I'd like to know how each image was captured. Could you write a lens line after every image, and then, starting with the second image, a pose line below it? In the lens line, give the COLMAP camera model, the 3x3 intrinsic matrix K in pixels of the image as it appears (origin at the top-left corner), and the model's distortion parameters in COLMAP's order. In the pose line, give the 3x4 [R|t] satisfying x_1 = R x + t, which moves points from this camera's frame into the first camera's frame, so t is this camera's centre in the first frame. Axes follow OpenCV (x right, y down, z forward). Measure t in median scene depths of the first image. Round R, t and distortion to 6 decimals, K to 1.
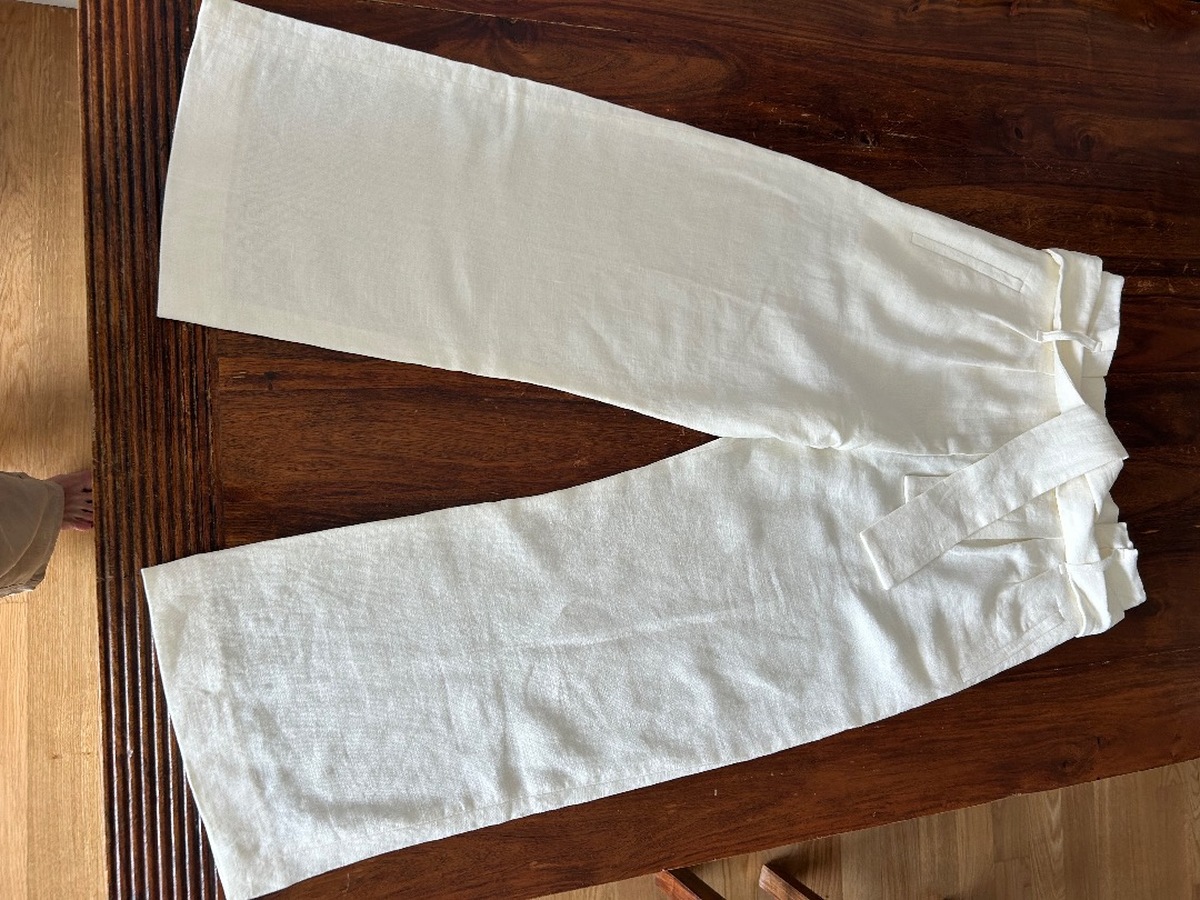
lens RADIAL K [[892.9, 0, 606.4], [0, 892.9, 452.6], [0, 0, 1]] dist [0.028861, -0.043790]
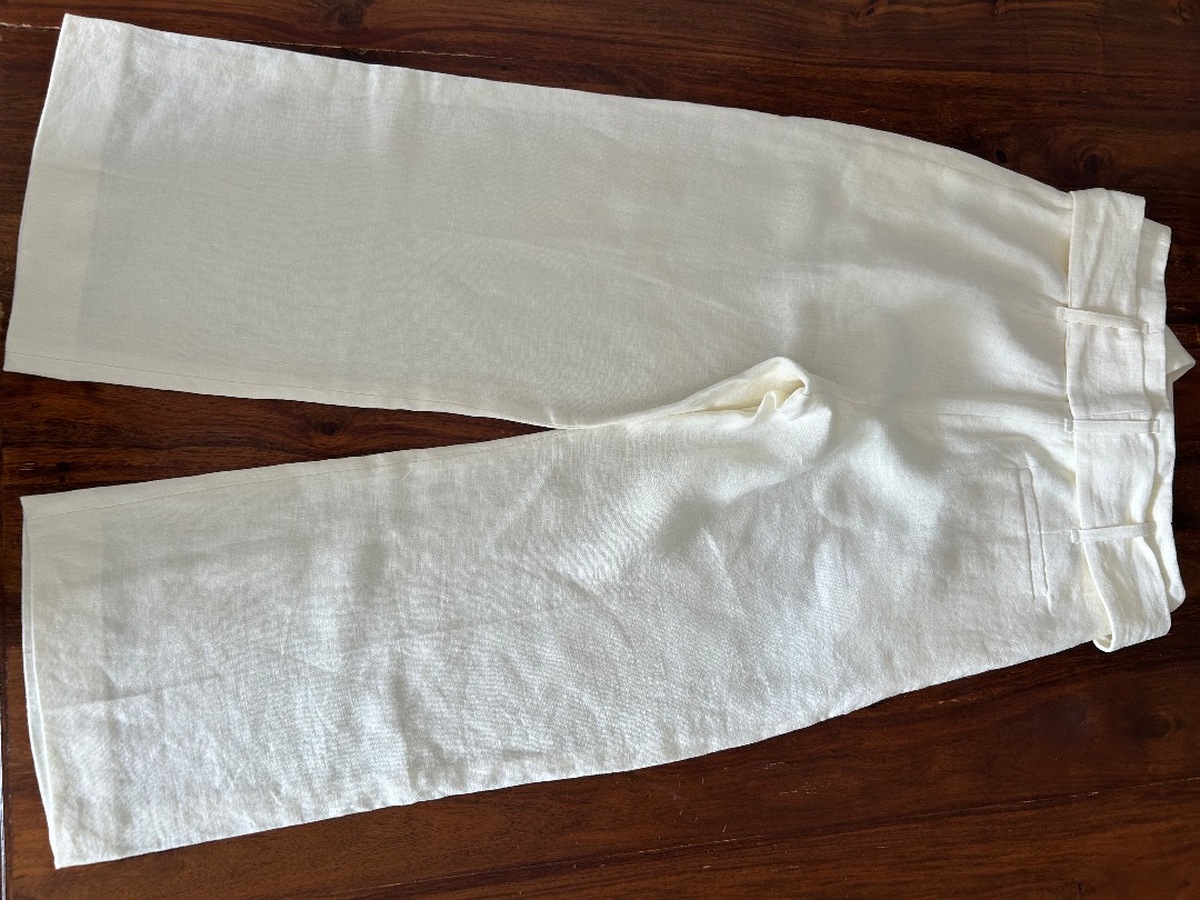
lens RADIAL K [[892.9, 0, 593.6], [0, 892.9, 454.7], [0, 0, 1]] dist [0.028861, -0.043790]
pose [[0.993167, 0.017111, -0.115439, 0.195839], [-0.015040, 0.999710, 0.018785, -0.093956], [0.115727, -0.016921, 0.993137, 0.130621]]
